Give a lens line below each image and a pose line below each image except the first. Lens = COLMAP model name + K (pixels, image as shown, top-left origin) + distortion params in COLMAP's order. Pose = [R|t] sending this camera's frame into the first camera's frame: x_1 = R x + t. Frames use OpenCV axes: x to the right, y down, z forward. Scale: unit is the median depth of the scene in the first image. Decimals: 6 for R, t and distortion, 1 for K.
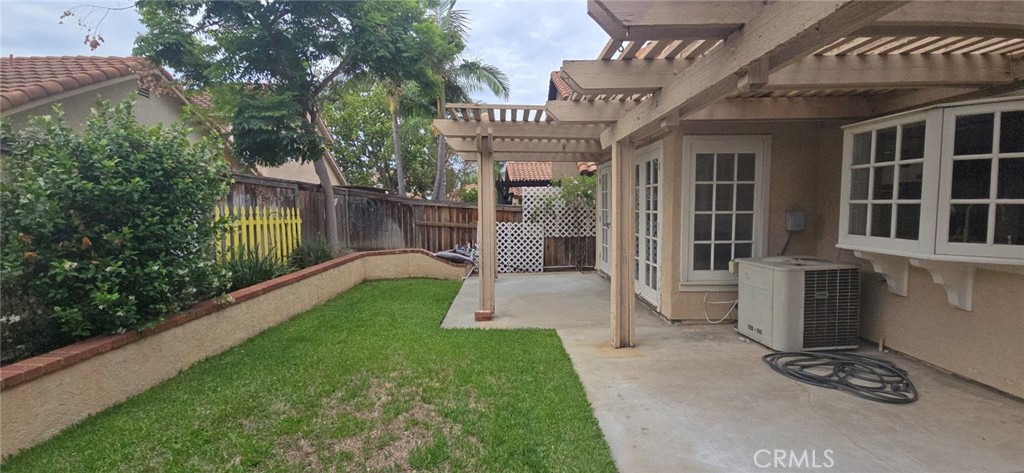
lens RADIAL K [[419.2, 0, 512.2], [0, 419.2, 238.0], [0, 0, 1]] dist [0.001882, -0.005460]
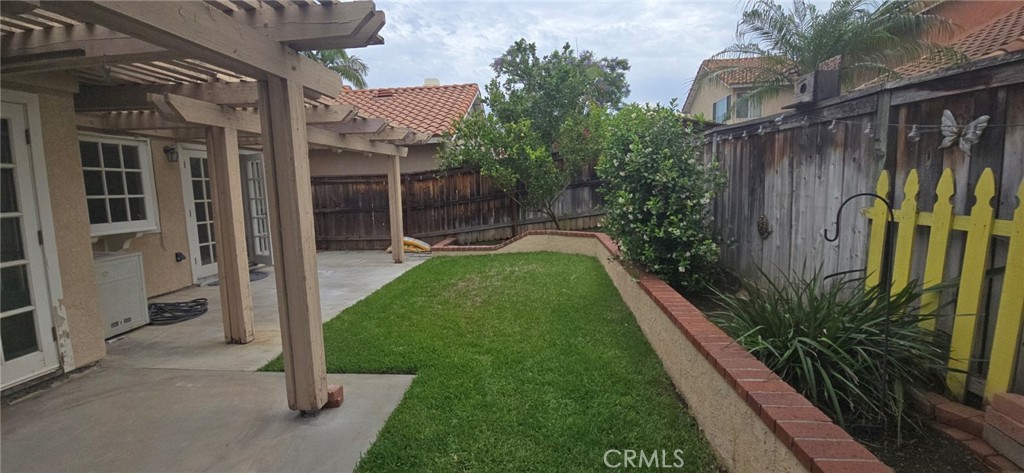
lens RADIAL K [[419.2, 0, 510.3], [0, 419.2, 236.8], [0, 0, 1]] dist [0.001882, -0.005460]
pose [[-0.992921, 0.019475, 0.117171, -0.526231], [0.041495, 0.981186, 0.188553, -0.149731], [-0.111295, 0.192080, -0.975048, 2.056280]]
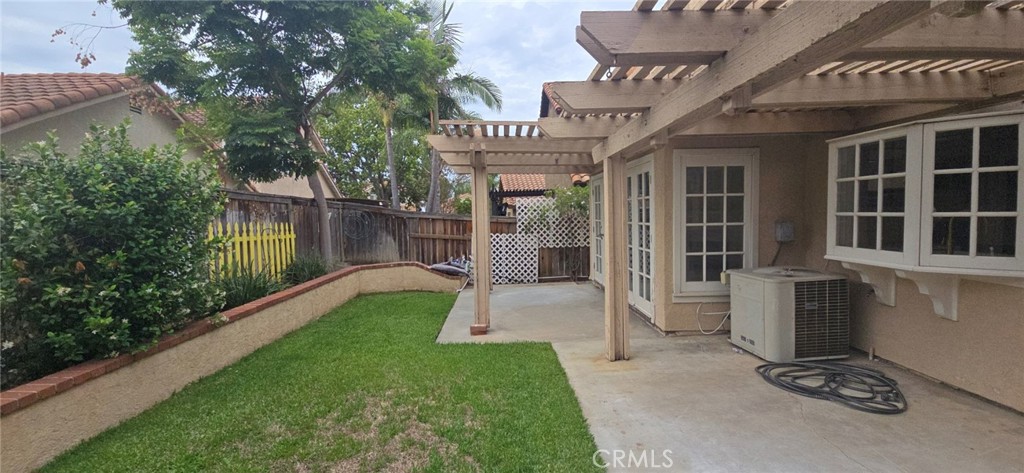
lens RADIAL K [[419.2, 0, 512.1], [0, 419.2, 238.2], [0, 0, 1]] dist [0.001882, -0.005460]
pose [[0.999835, -0.012977, 0.012692, 0.001976], [0.013224, 0.999720, -0.019645, -0.017555], [-0.012433, 0.019810, 0.999726, -0.009513]]
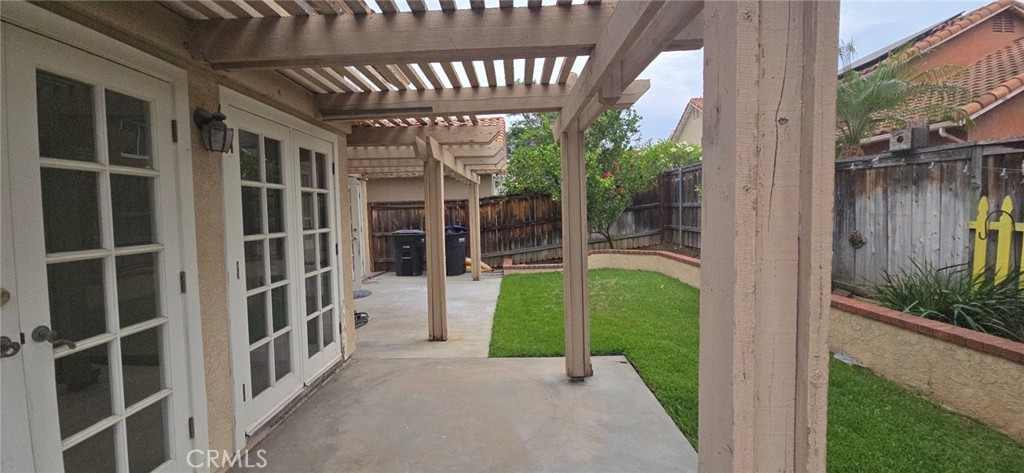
lens RADIAL K [[419.2, 0, 509.7], [0, 419.2, 235.2], [0, 0, 1]] dist [0.001882, -0.005460]
pose [[-0.998641, 0.032280, 0.040915, 0.019450], [0.037180, 0.991421, 0.125306, -0.177437], [-0.036519, 0.126657, -0.991274, 2.354316]]
